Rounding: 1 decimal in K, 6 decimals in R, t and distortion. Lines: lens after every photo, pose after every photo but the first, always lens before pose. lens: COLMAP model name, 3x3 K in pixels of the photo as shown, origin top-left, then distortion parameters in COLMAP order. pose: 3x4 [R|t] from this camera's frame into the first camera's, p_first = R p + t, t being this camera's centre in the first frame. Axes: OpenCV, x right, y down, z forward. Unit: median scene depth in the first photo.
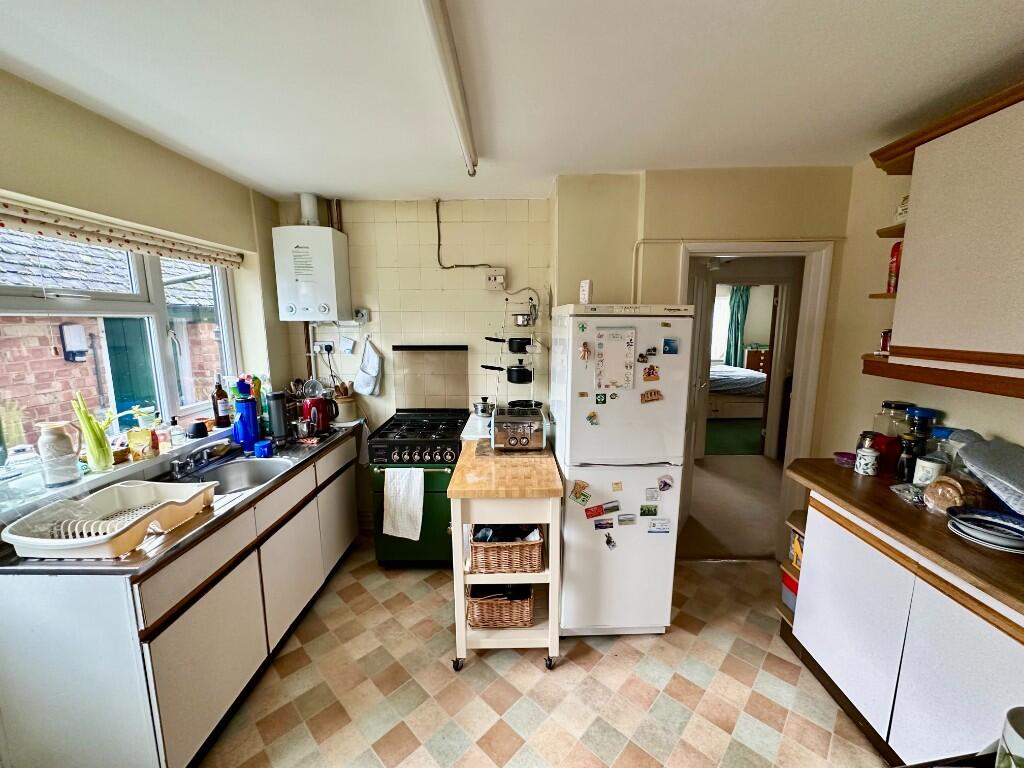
lens RADIAL K [[405.9, 0, 513.0], [0, 405.9, 383.0], [0, 0, 1]] dist [-0.000362, 0.000178]
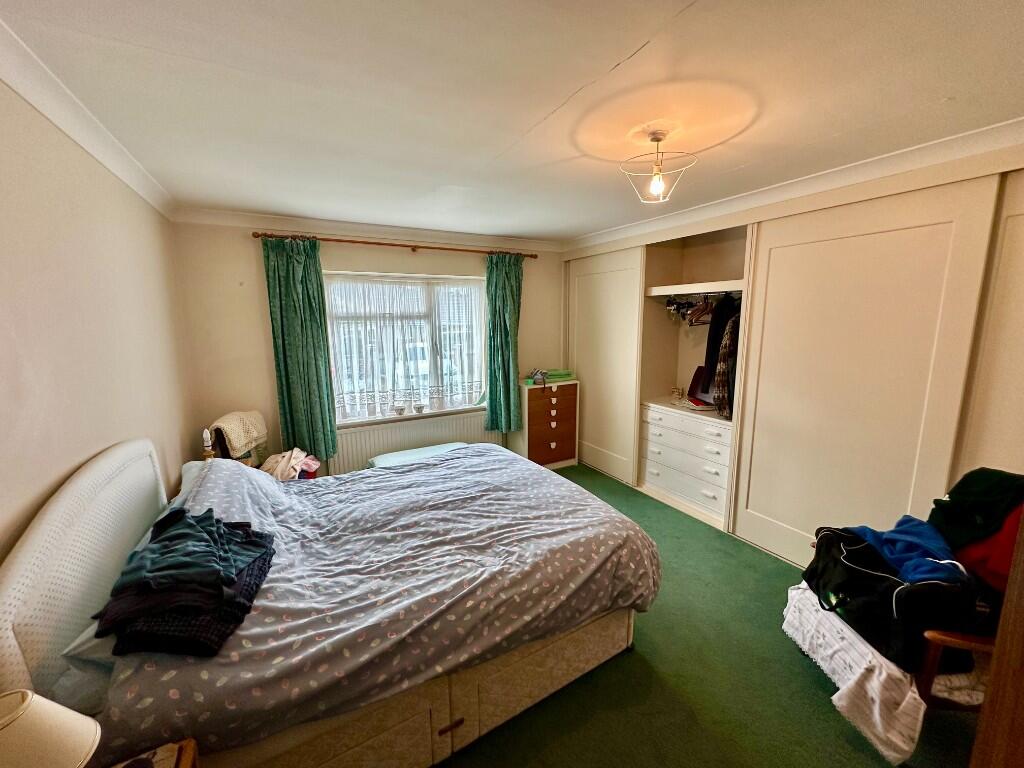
lens RADIAL K [[405.9, 0, 512.7], [0, 405.9, 382.8], [0, 0, 1]] dist [-0.000362, 0.000178]
pose [[0.872327, -0.088298, 0.480884, 0.329414], [0.083205, 0.996020, 0.031950, -0.103995], [-0.481791, 0.012141, 0.876202, 0.583214]]
